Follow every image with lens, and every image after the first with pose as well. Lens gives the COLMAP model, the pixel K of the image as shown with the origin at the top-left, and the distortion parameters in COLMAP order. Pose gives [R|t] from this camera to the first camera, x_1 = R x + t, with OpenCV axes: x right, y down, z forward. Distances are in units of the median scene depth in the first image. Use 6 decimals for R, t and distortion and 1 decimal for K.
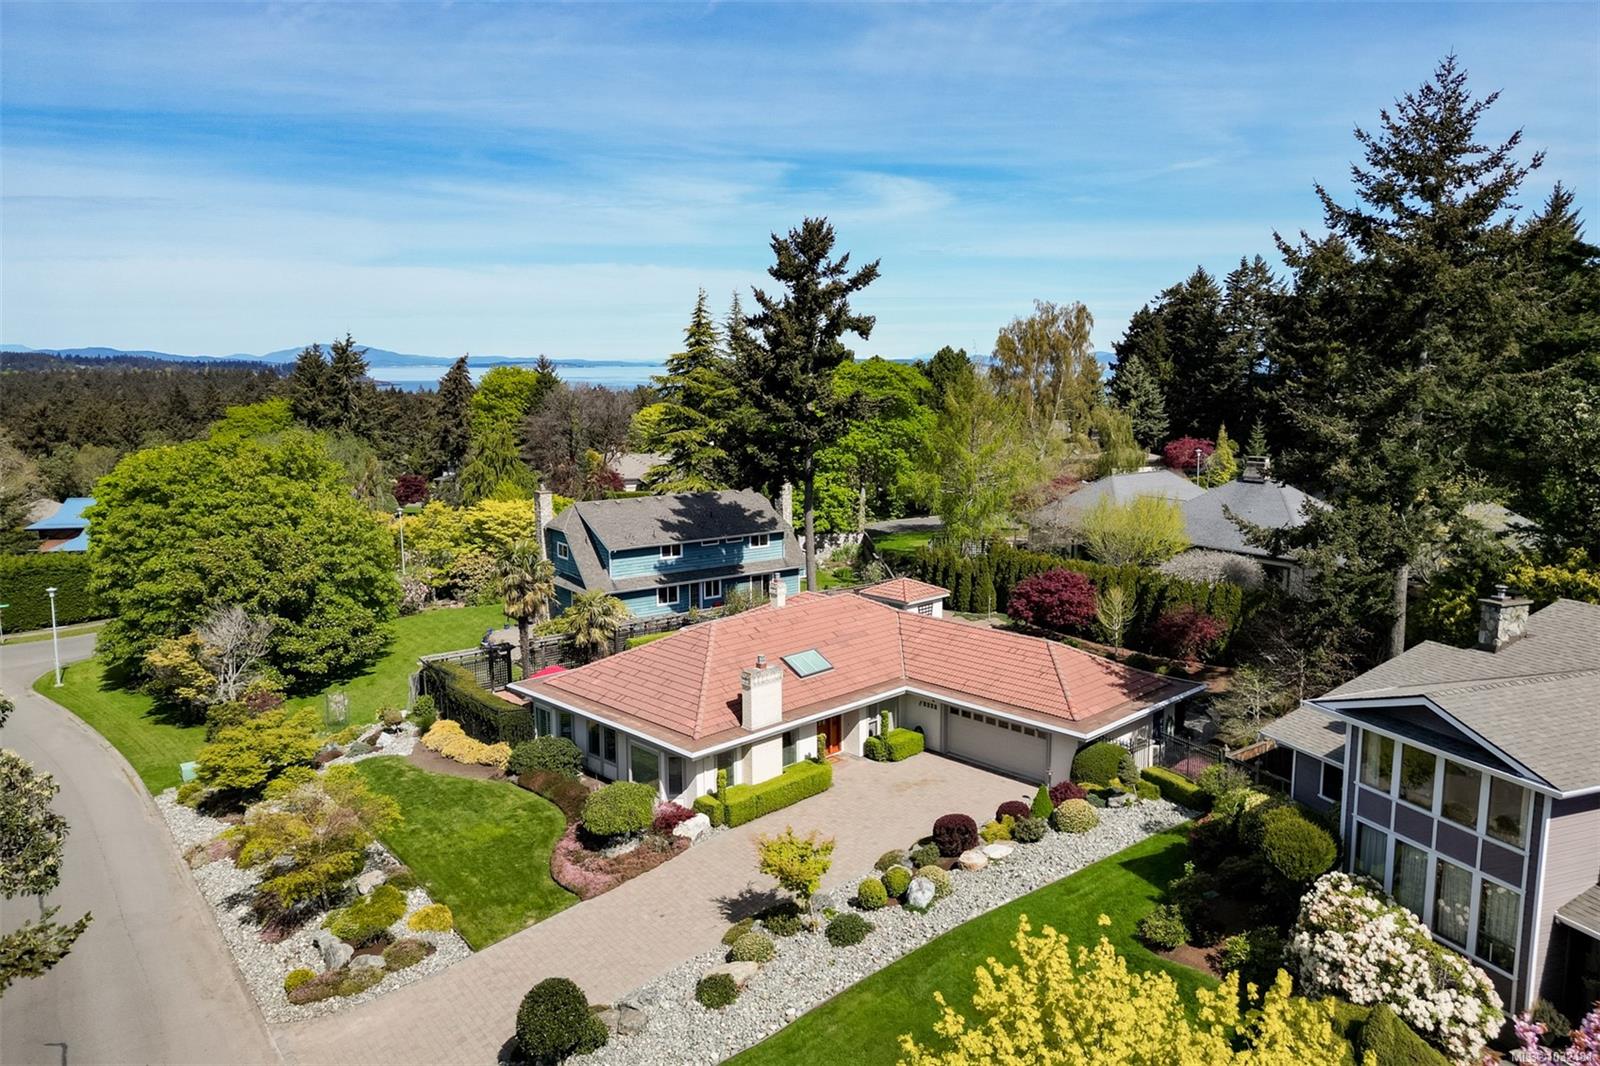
lens RADIAL K [[1118.0, 0, 800.0], [0, 1118.0, 533.0], [0, 0, 1]] dist [0.085162, -0.098952]
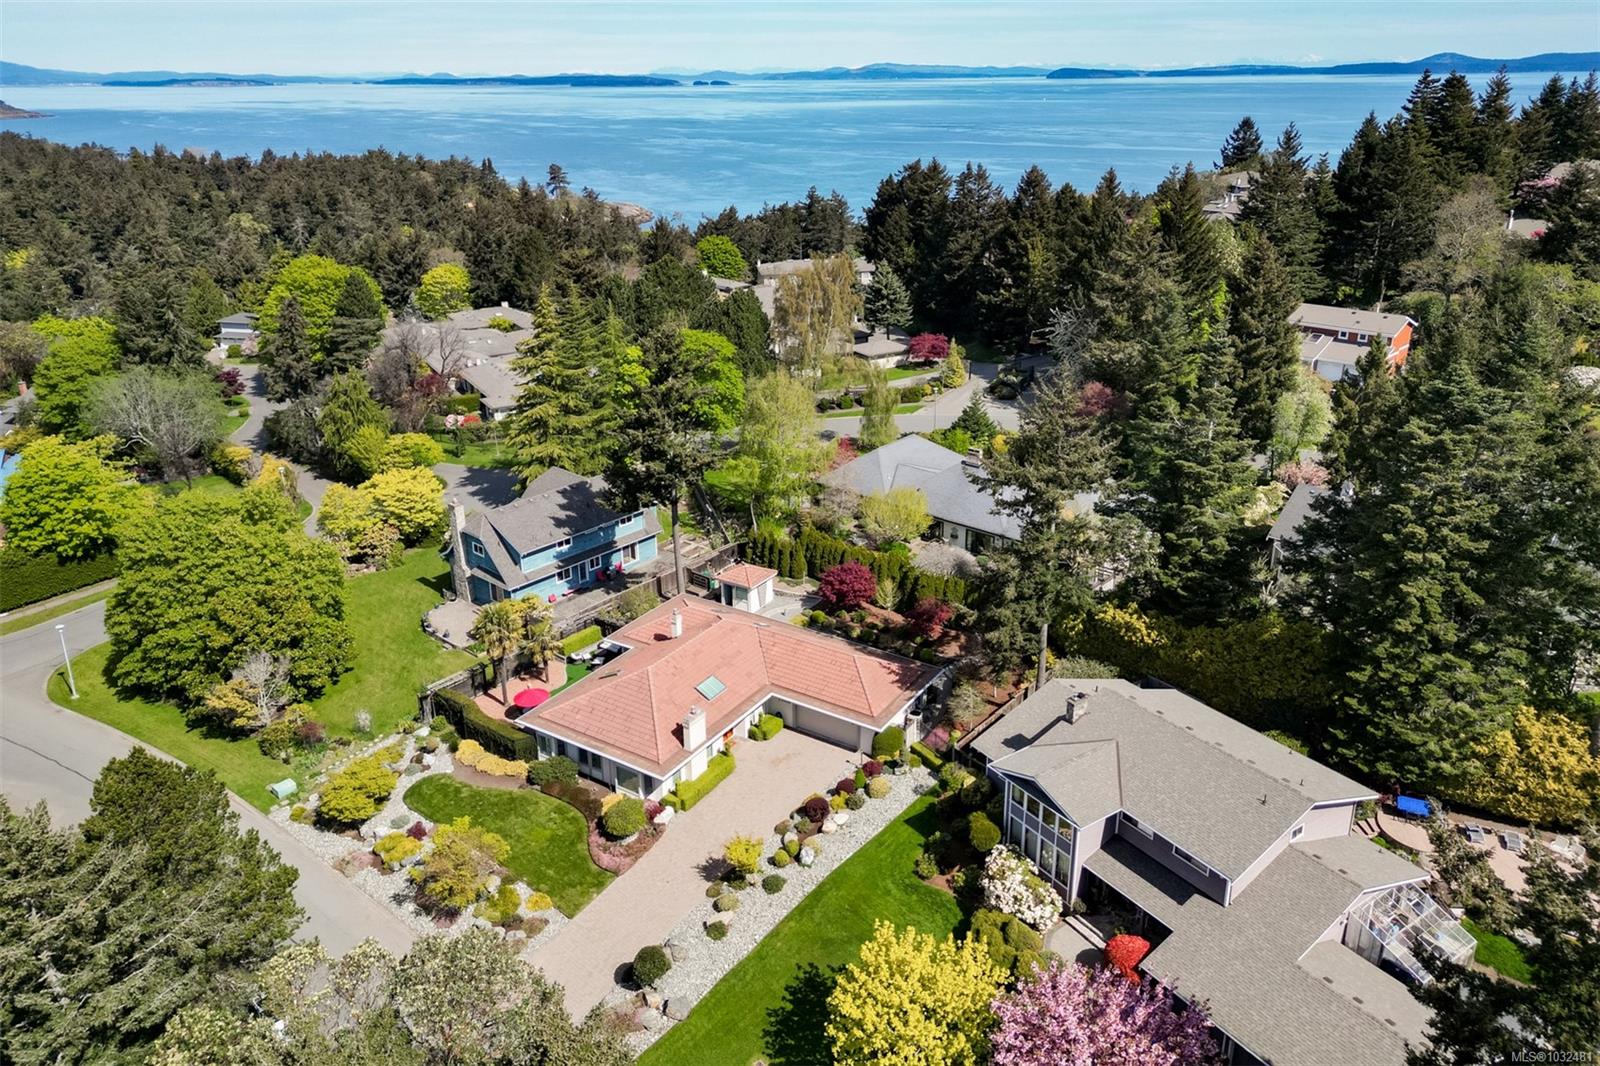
lens RADIAL K [[1289.3, 0, 792.7], [0, 1289.3, 389.7], [0, 0, 1]] dist [0.108425, -0.190203]
pose [[0.972209, -0.079246, 0.220294, -0.292778], [0.032935, 0.977907, 0.206428, -0.782333], [-0.231785, -0.193436, 0.953341, -0.821287]]
